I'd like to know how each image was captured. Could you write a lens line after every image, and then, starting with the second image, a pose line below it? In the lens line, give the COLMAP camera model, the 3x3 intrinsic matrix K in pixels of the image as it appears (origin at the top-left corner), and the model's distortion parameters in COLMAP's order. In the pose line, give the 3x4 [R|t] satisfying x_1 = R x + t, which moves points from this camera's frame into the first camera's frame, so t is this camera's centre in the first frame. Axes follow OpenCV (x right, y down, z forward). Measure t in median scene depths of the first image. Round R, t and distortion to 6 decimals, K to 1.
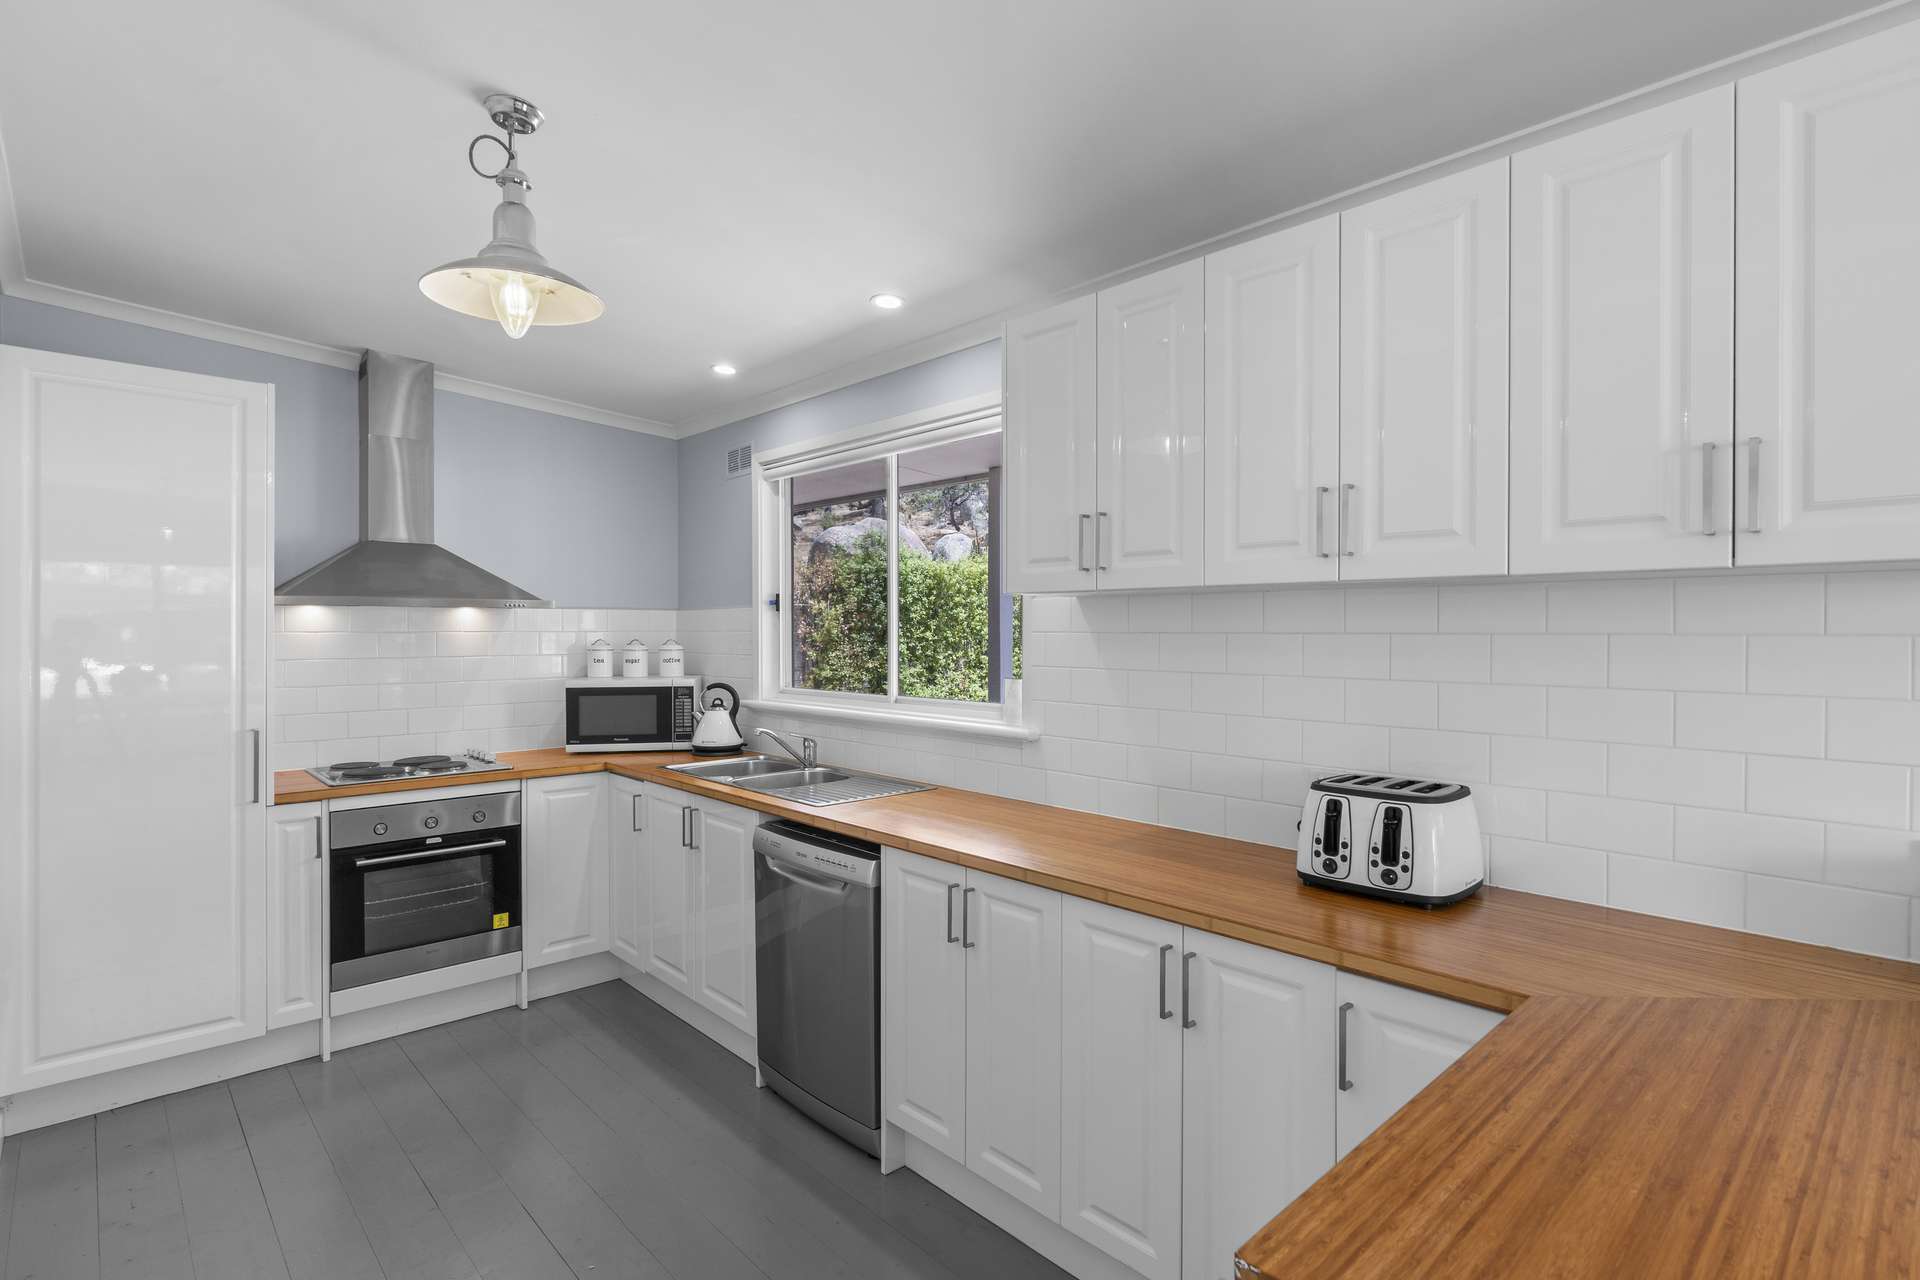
lens RADIAL K [[945.3, 0, 960.0], [0, 945.3, 640.0], [0, 0, 1]] dist [0.000713, -0.000431]
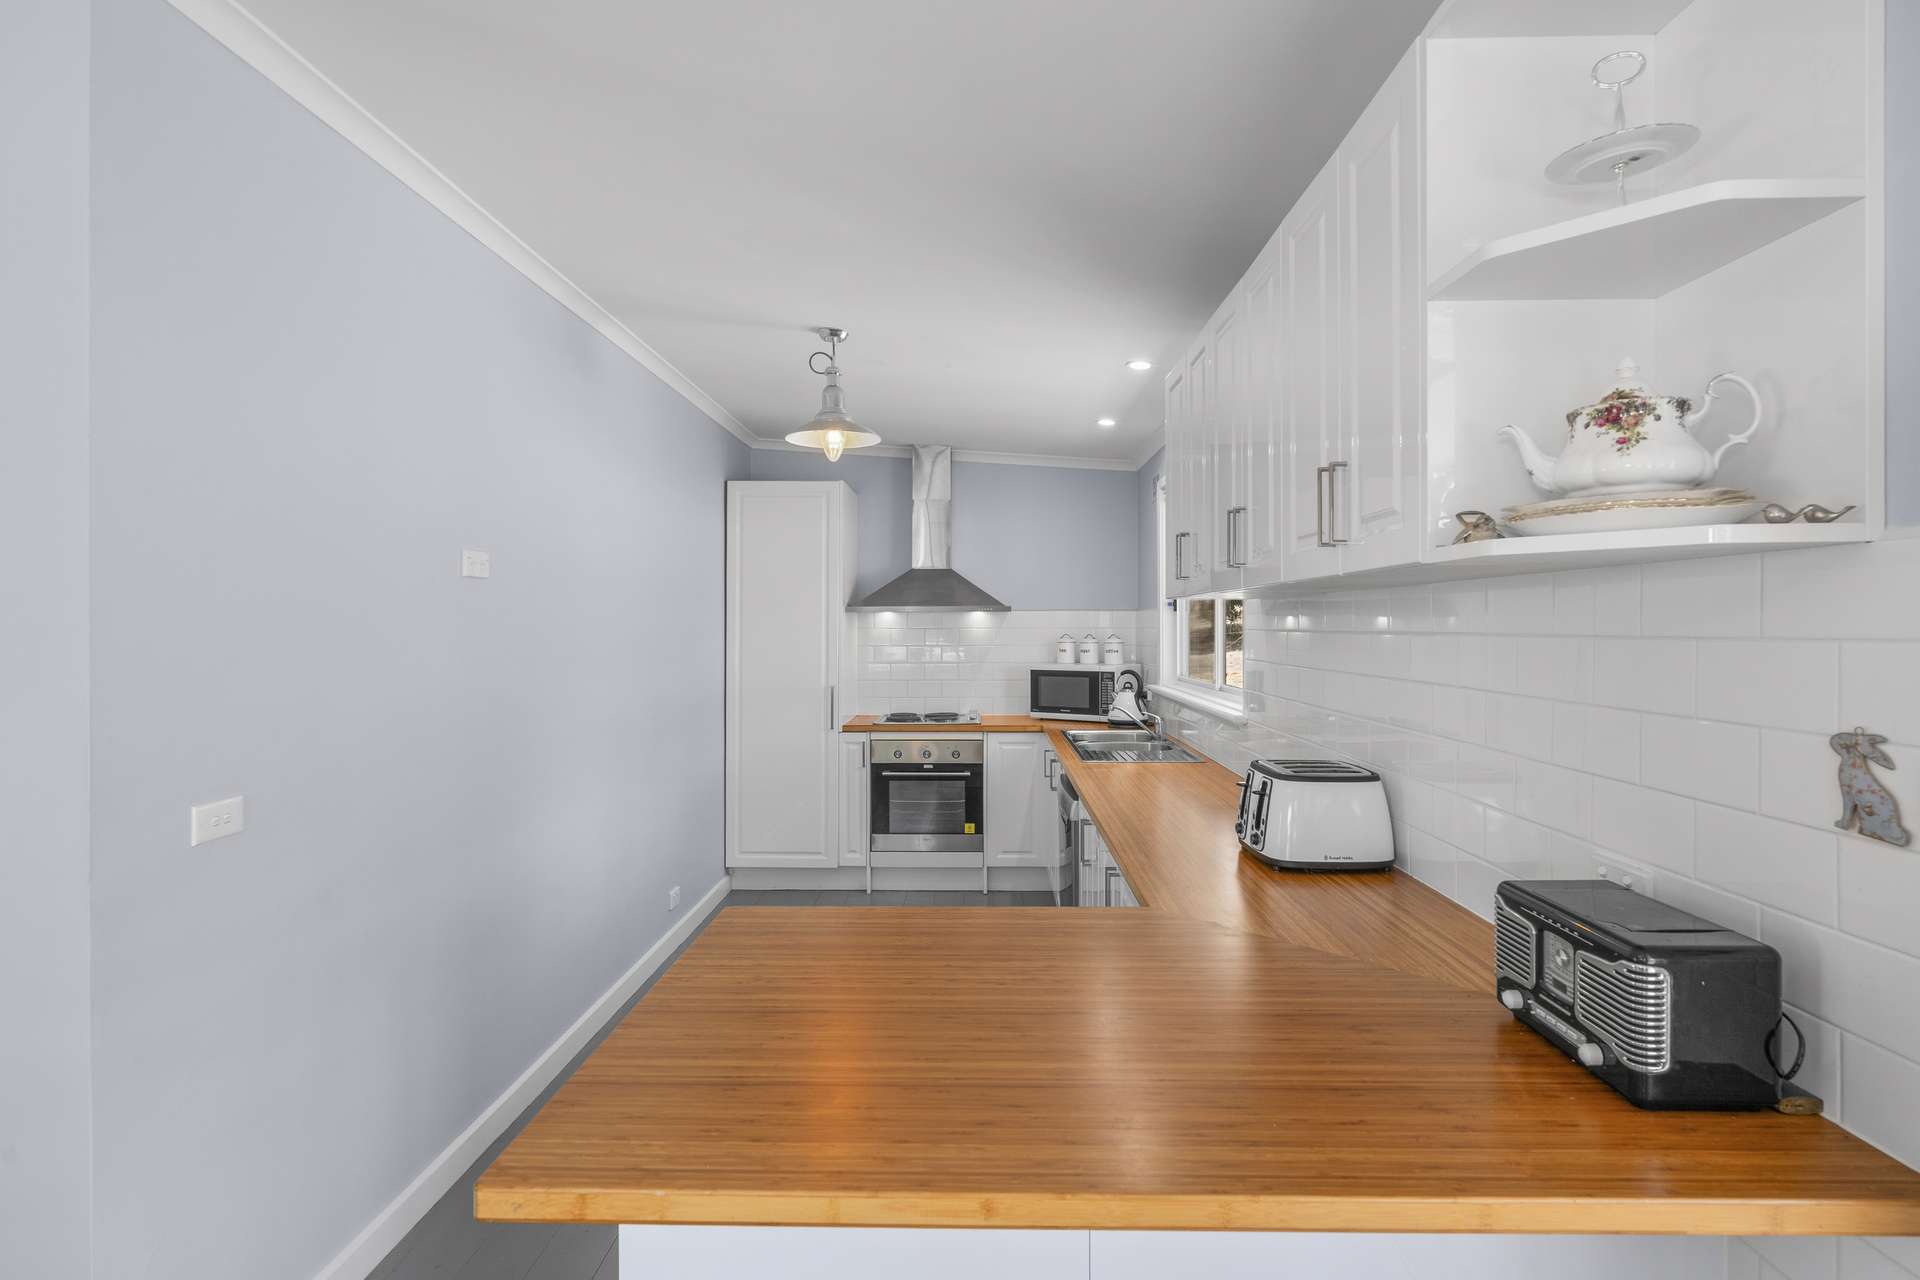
lens RADIAL K [[953.3, 0, 961.9], [0, 953.3, 629.1], [0, 0, 1]] dist [0.001735, 0.000259]
pose [[0.716955, 0.002403, -0.697115, 0.514174], [-0.007089, 0.999967, -0.003843, -0.001807], [0.697083, 0.007697, 0.716949, -0.053965]]
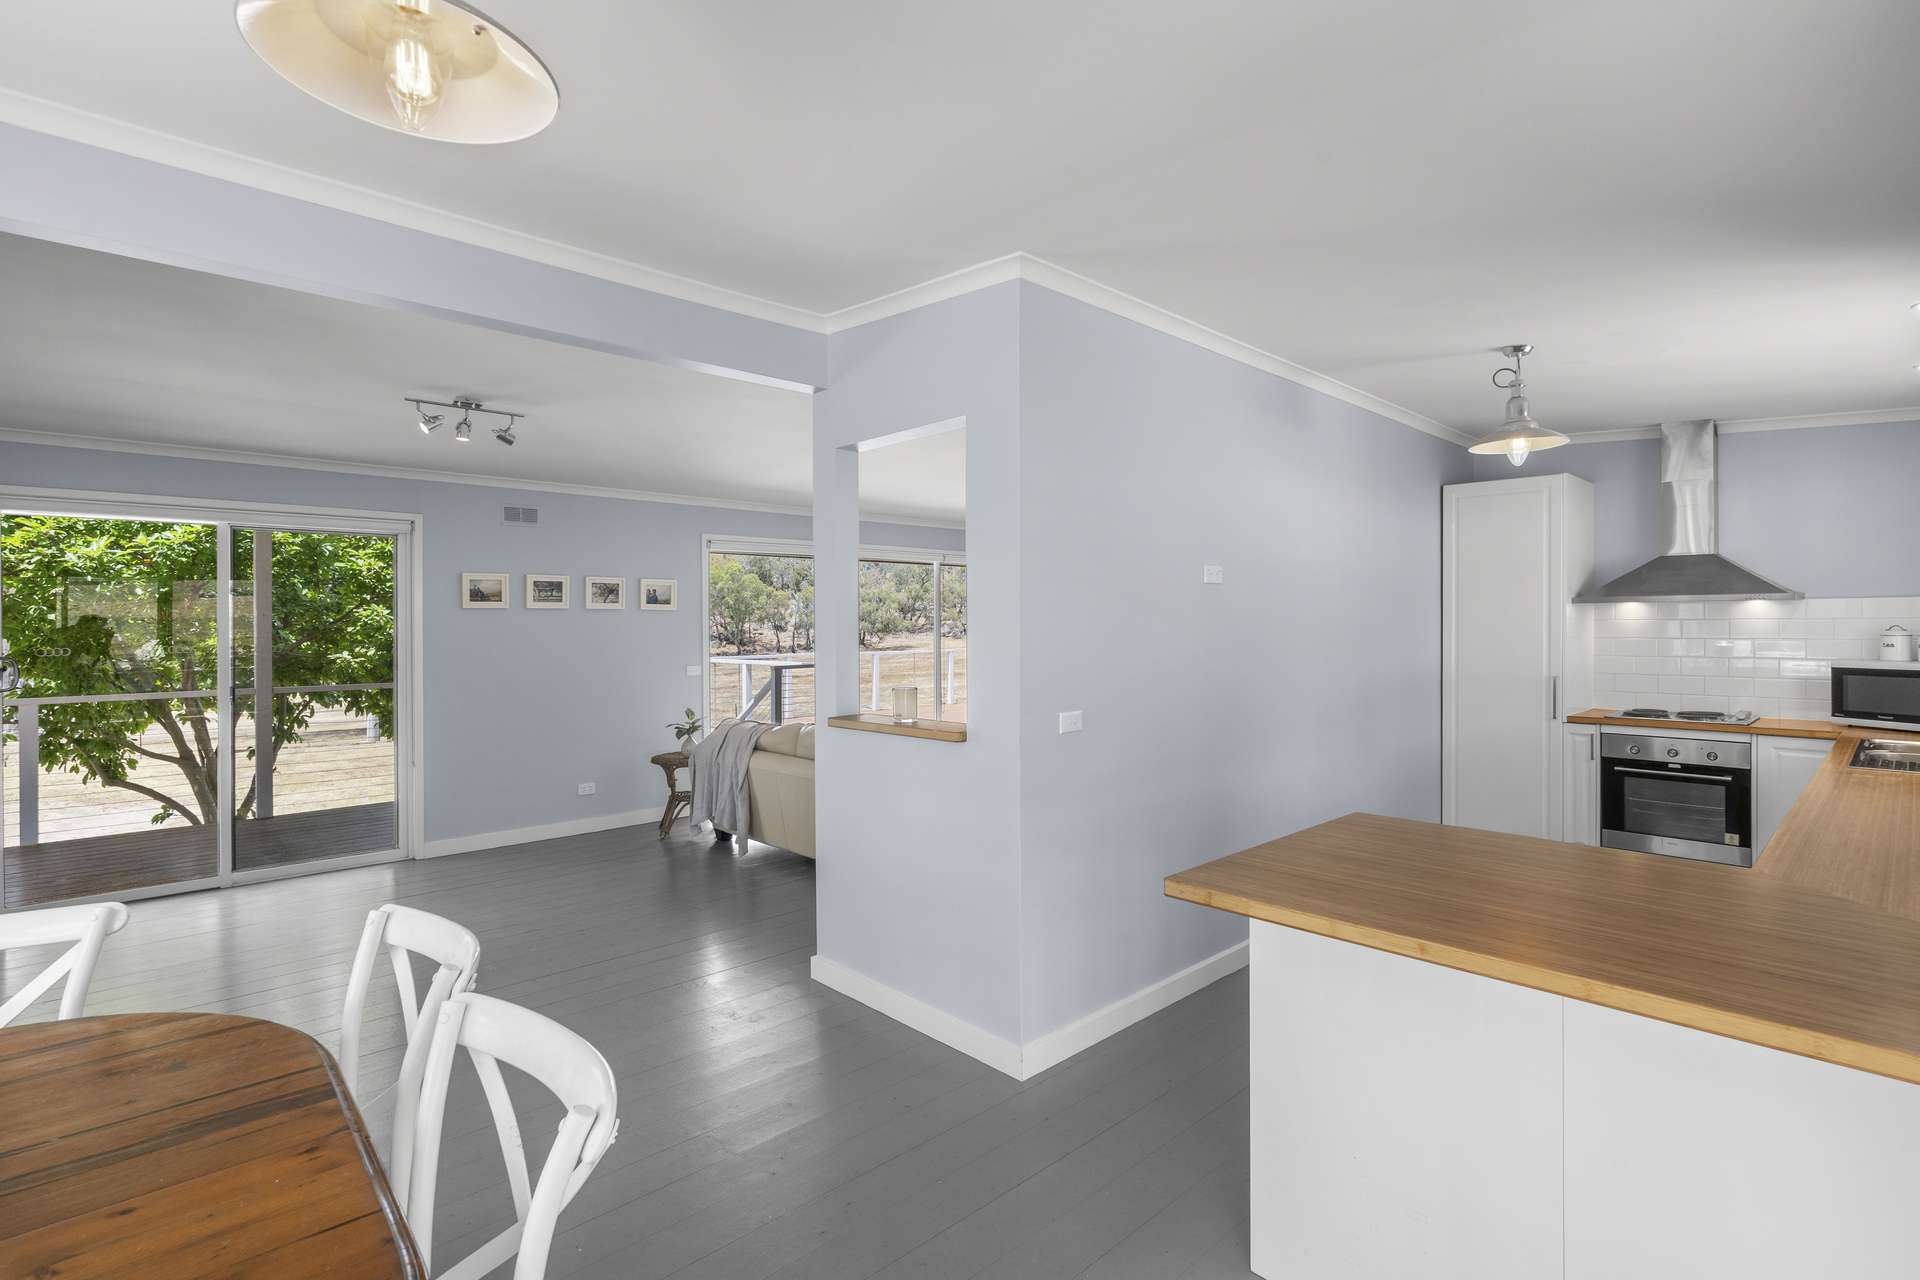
lens RADIAL K [[915.3, 0, 961.4], [0, 915.3, 624.3], [0, 0, 1]] dist [-0.001604, -0.000178]
pose [[0.010887, 0.001218, -0.999940, 0.758973], [-0.006815, 0.999976, 0.001144, 0.004801], [0.999918, 0.006803, 0.010895, -0.081603]]
